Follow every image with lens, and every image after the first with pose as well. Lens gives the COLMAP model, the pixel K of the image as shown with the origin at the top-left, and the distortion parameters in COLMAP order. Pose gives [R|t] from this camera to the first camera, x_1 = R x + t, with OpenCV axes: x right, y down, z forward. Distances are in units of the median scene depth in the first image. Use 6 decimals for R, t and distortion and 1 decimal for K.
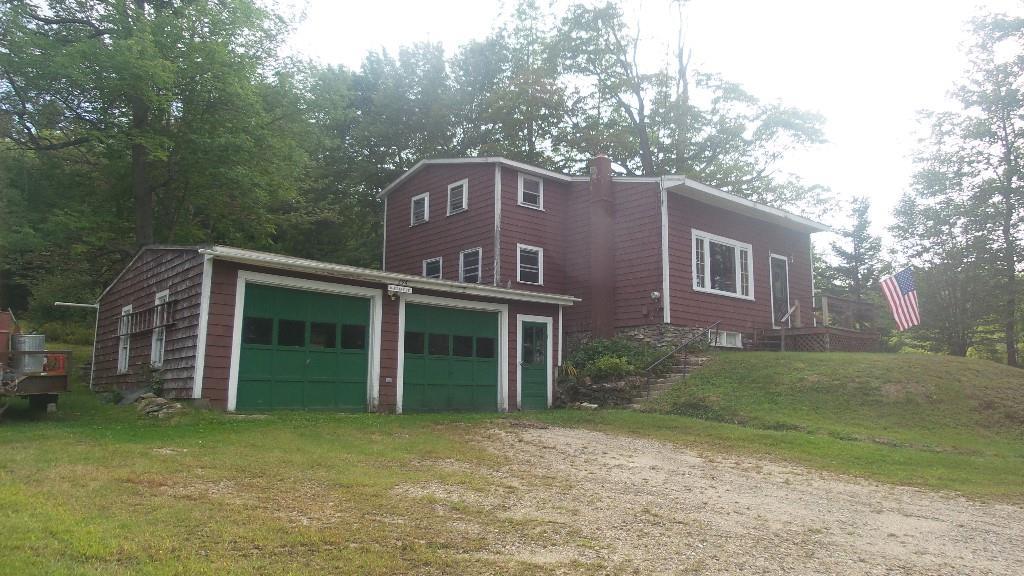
lens RADIAL K [[733.0, 0, 512.0], [0, 733.0, 288.0], [0, 0, 1]] dist [-0.006569, 0.004570]
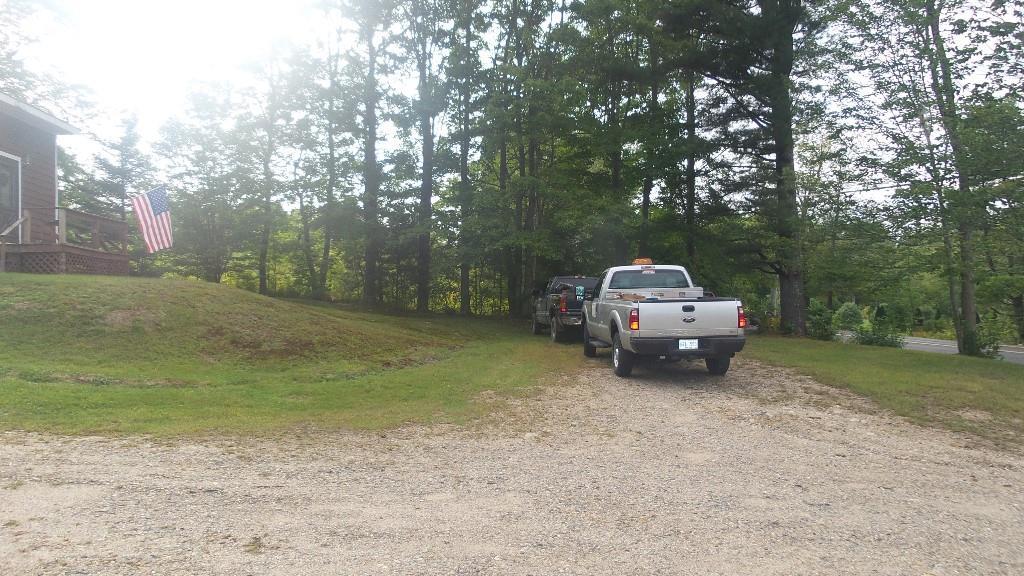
lens RADIAL K [[733.0, 0, 512.0], [0, 733.0, 288.0], [0, 0, 1]] dist [-0.006569, 0.004570]
pose [[0.616796, 0.007006, 0.787092, 0.112066], [-0.087585, 0.994361, 0.059784, 0.008781], [-0.782235, -0.105812, 0.613932, 0.086453]]
